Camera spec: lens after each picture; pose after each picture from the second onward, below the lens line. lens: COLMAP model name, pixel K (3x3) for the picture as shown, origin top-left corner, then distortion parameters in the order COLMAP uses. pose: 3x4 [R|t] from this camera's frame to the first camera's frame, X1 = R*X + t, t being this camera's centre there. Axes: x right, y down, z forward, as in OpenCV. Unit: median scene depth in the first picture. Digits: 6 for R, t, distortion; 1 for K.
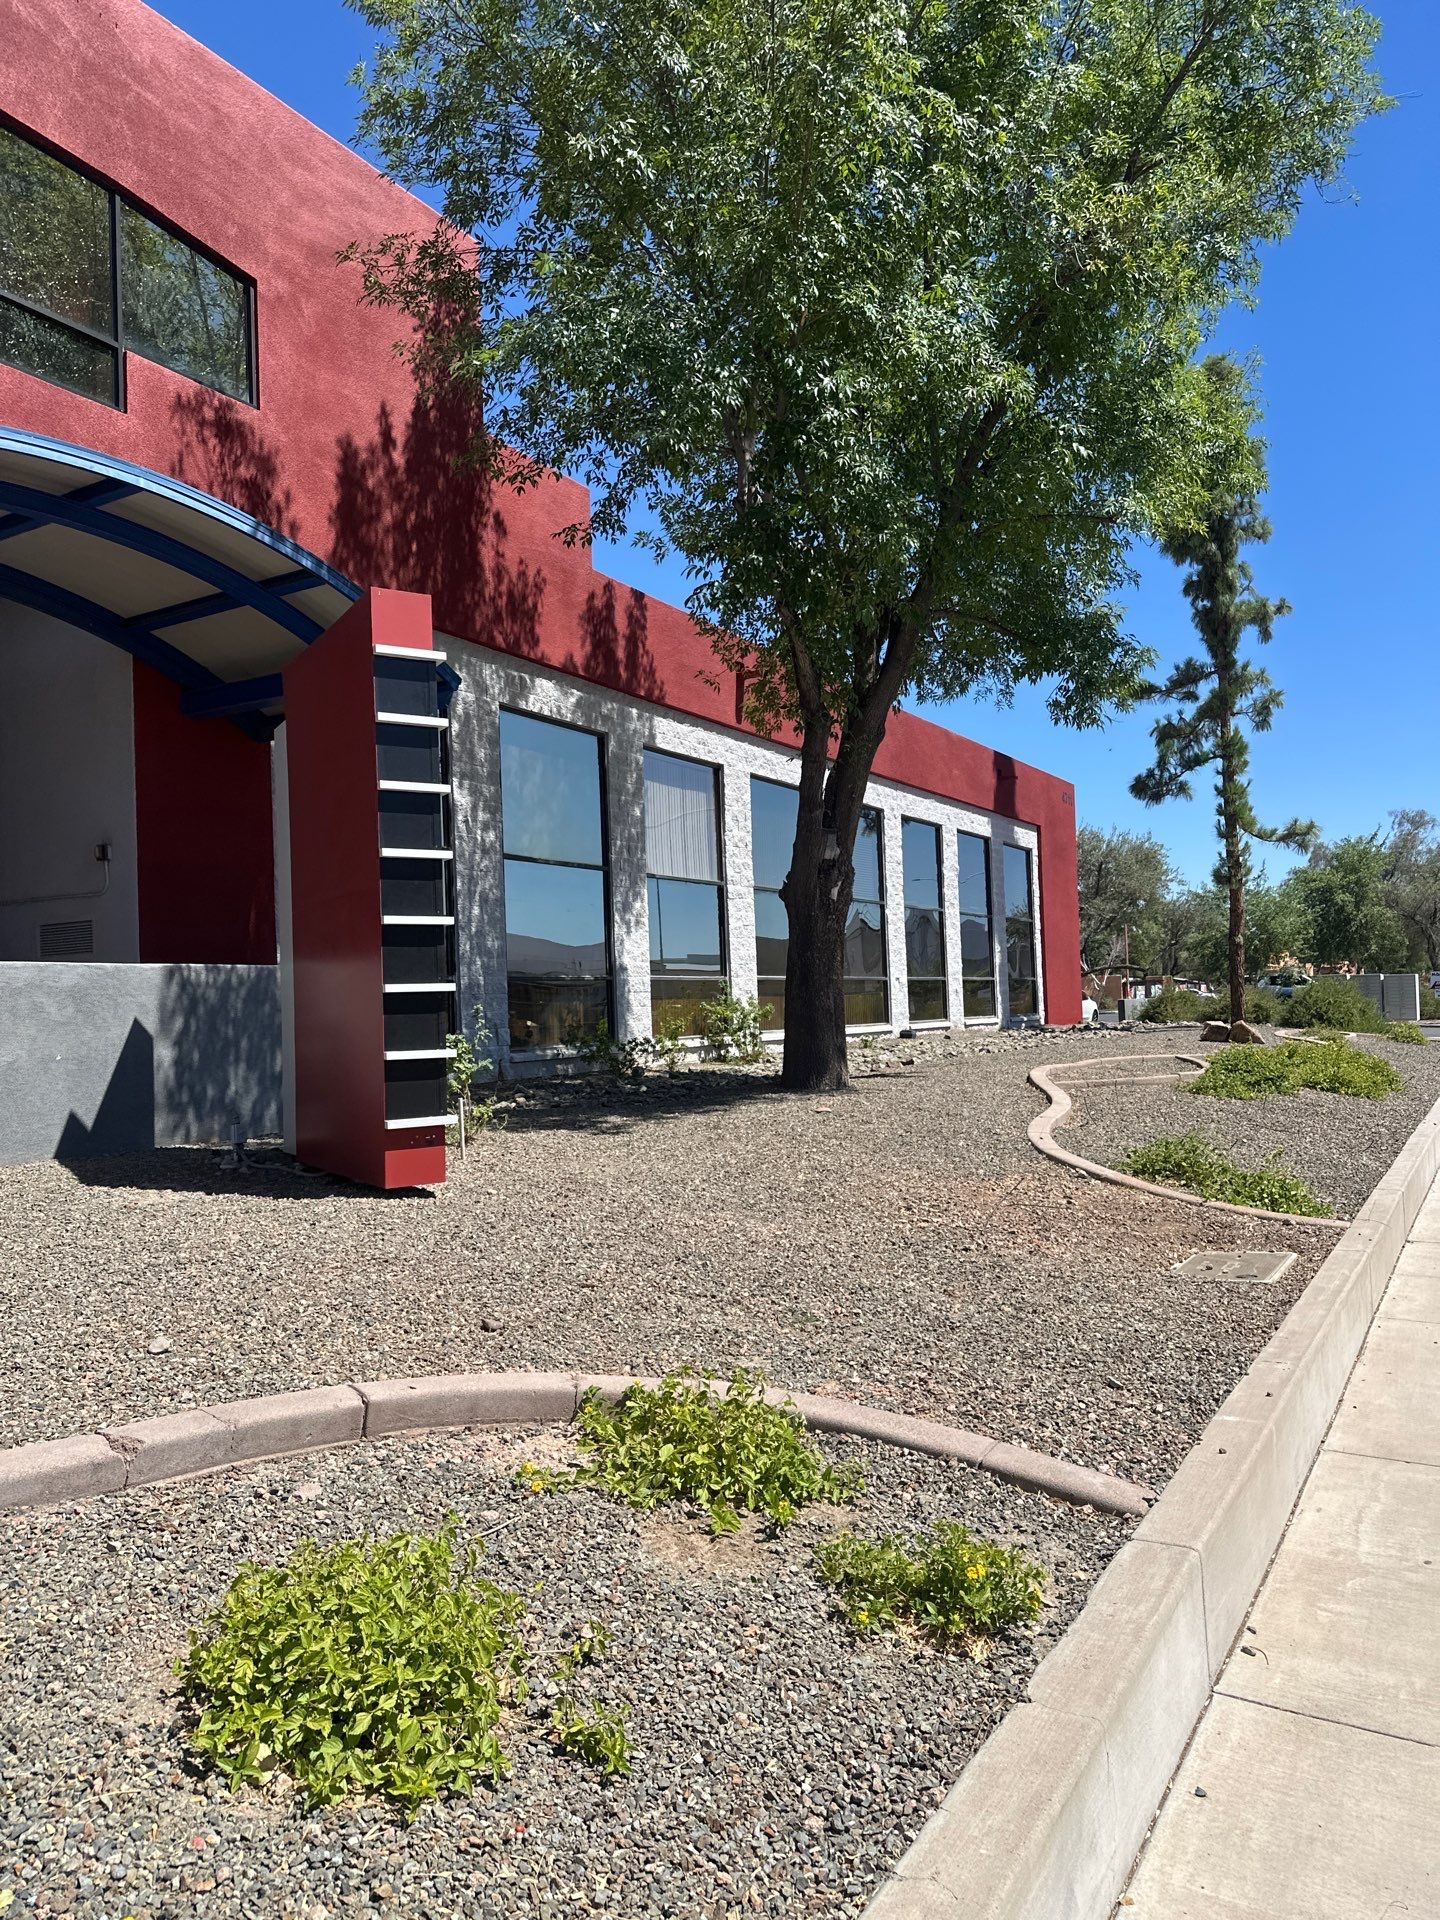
lens RADIAL K [[1316.9, 0, 689.1], [0, 1316.9, 987.1], [0, 0, 1]] dist [0.093159, -0.172434]
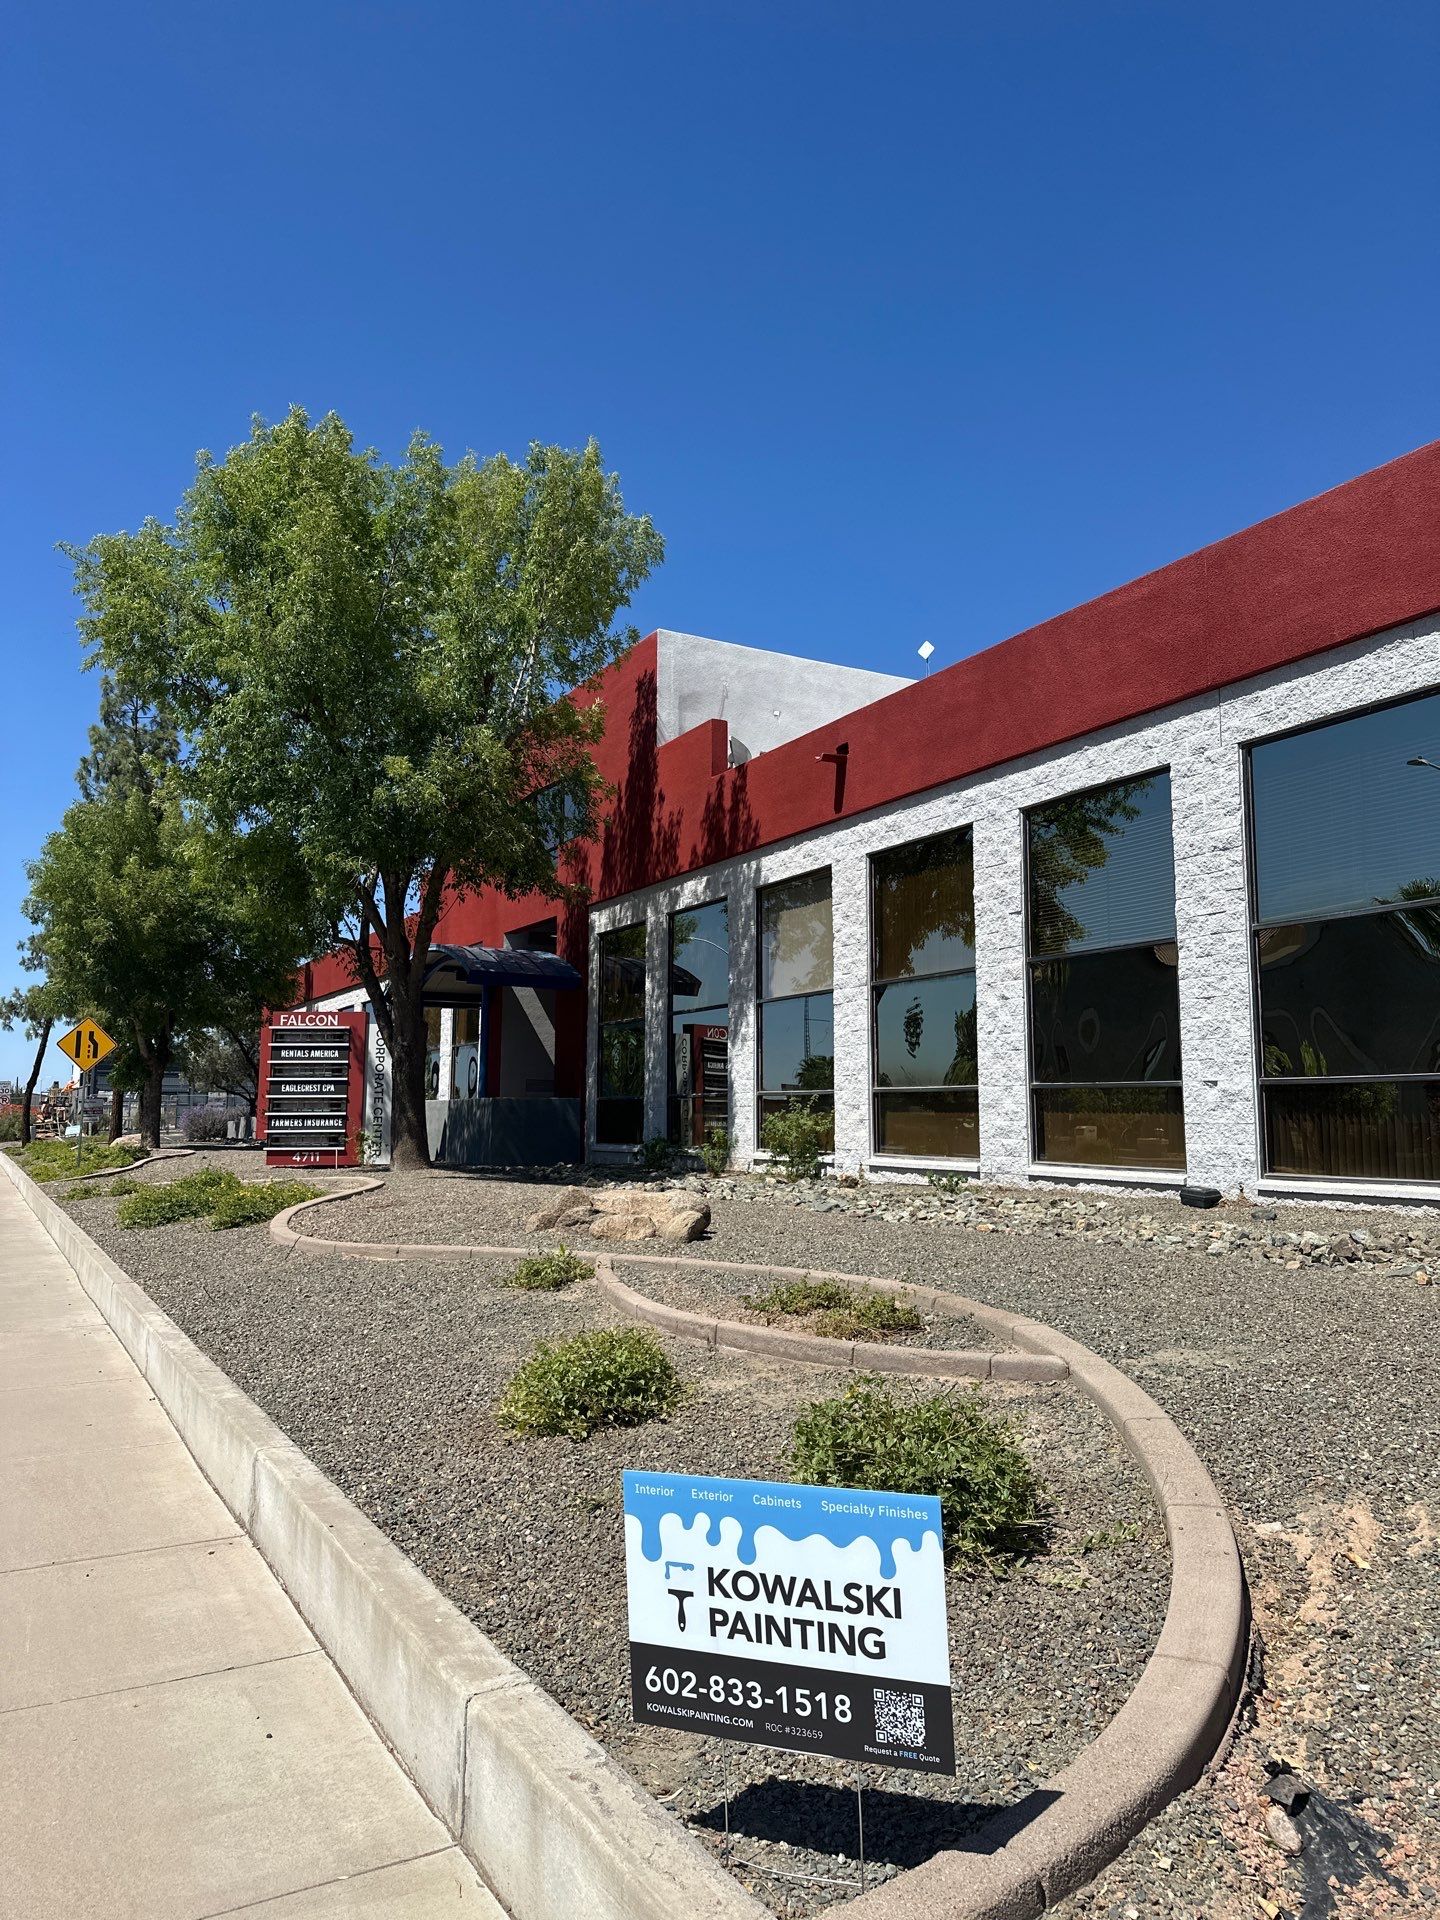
lens RADIAL K [[1316.9, 0, 689.1], [0, 1316.9, 987.1], [0, 0, 1]] dist [0.093159, -0.172434]
pose [[-0.485798, -0.065828, -0.871589, 1.346982], [0.018874, 0.996138, -0.085754, -0.005373], [0.873867, -0.058109, -0.482680, 2.068629]]
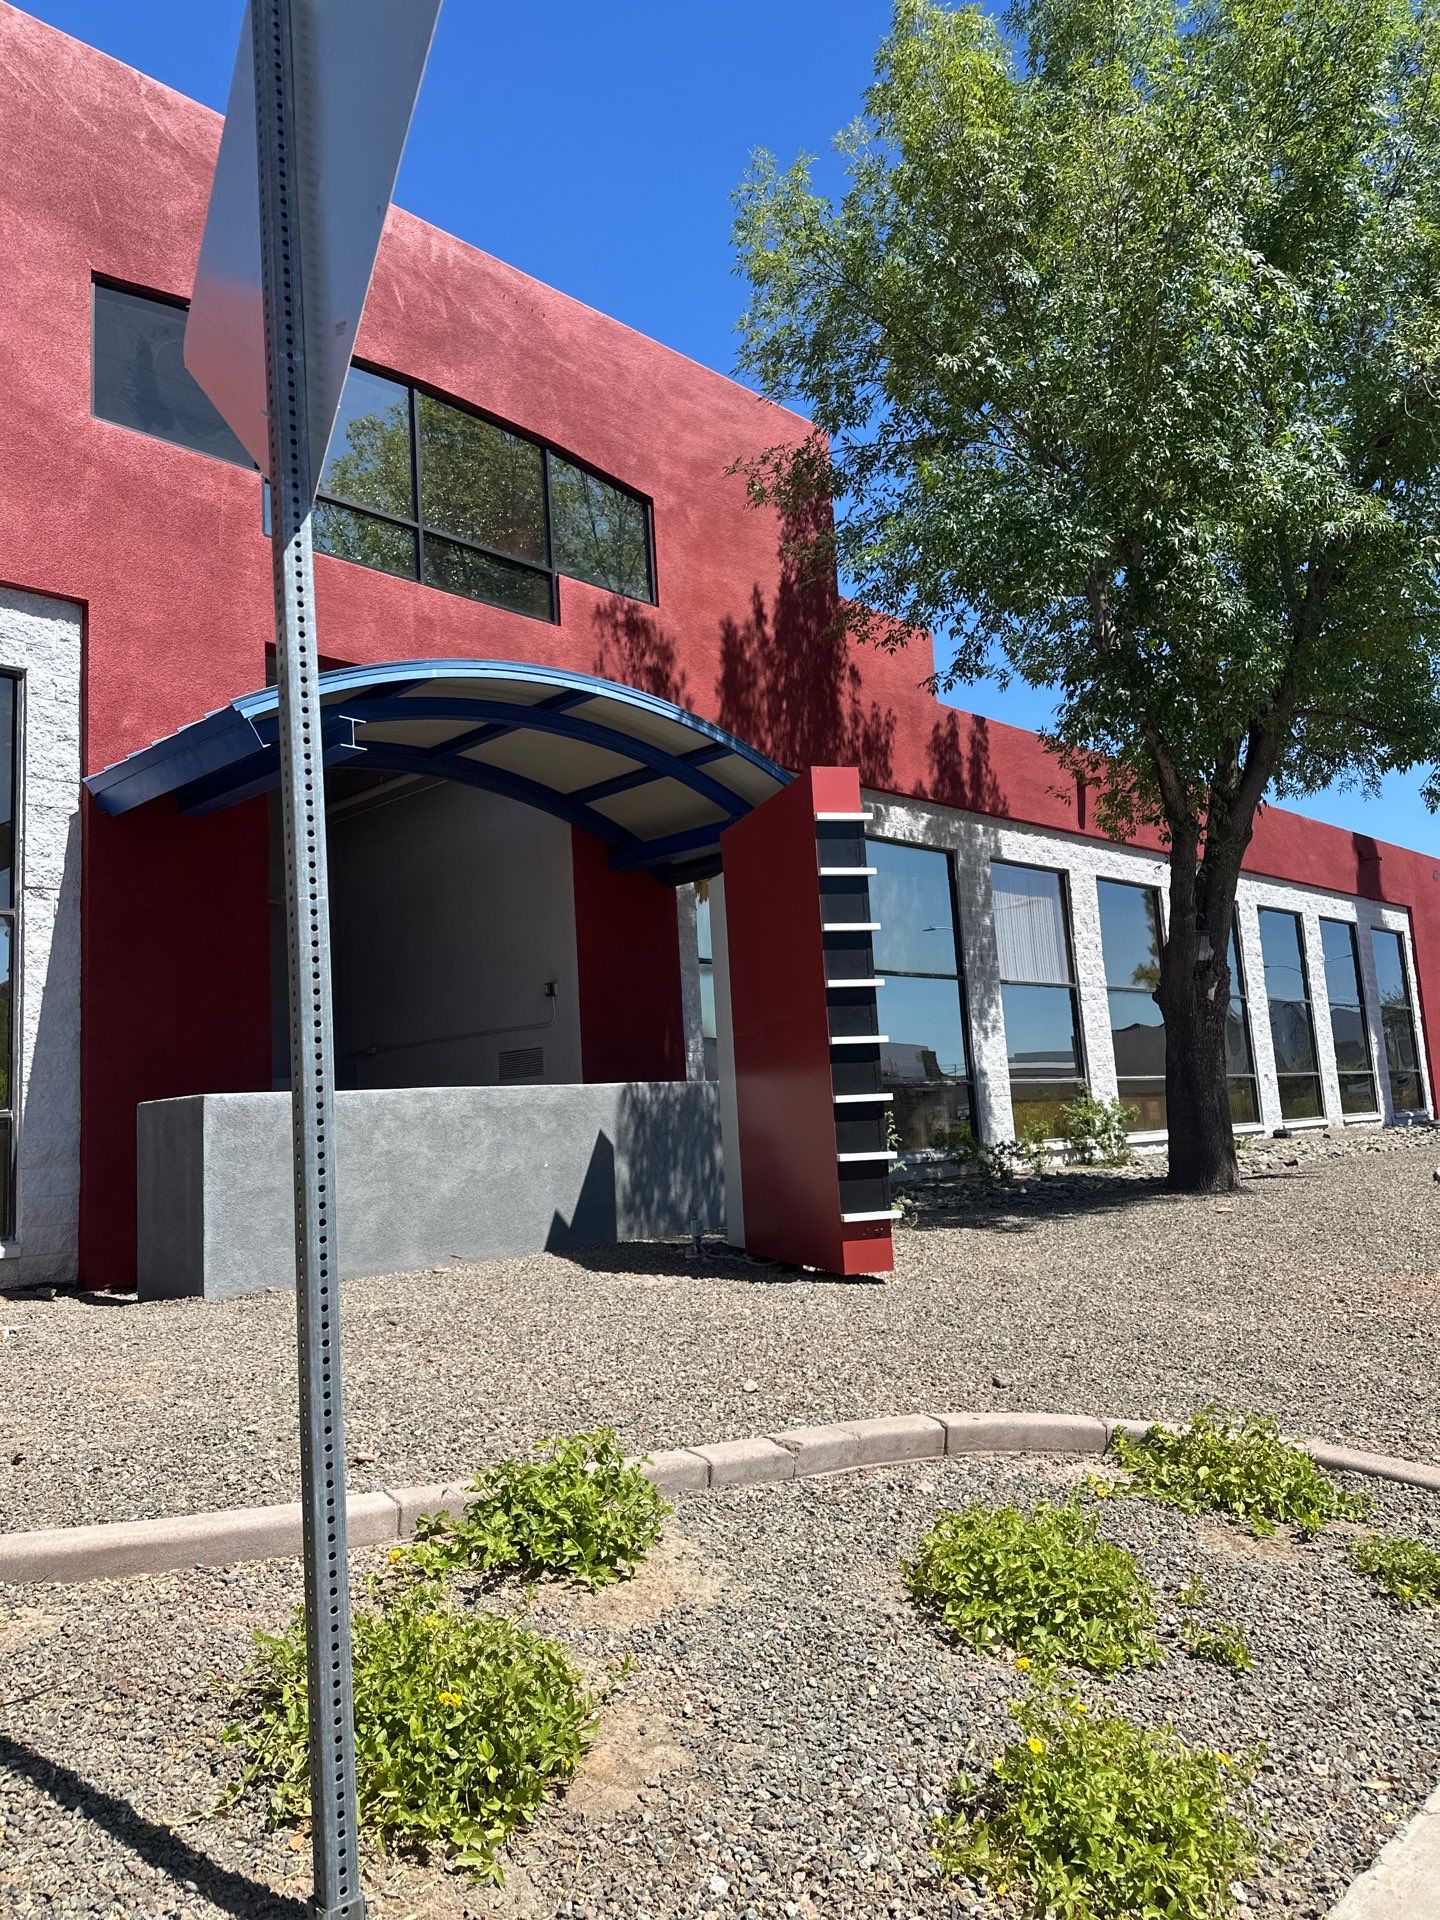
lens RADIAL K [[1344.7, 0, 656.6], [0, 1344.7, 954.1], [0, 0, 1]] dist [0.101498, -0.191352]
pose [[0.970121, -0.052351, -0.236908, -0.057157], [0.027885, 0.994032, -0.105467, -0.003389], [0.241015, 0.095710, 0.965791, -0.121983]]
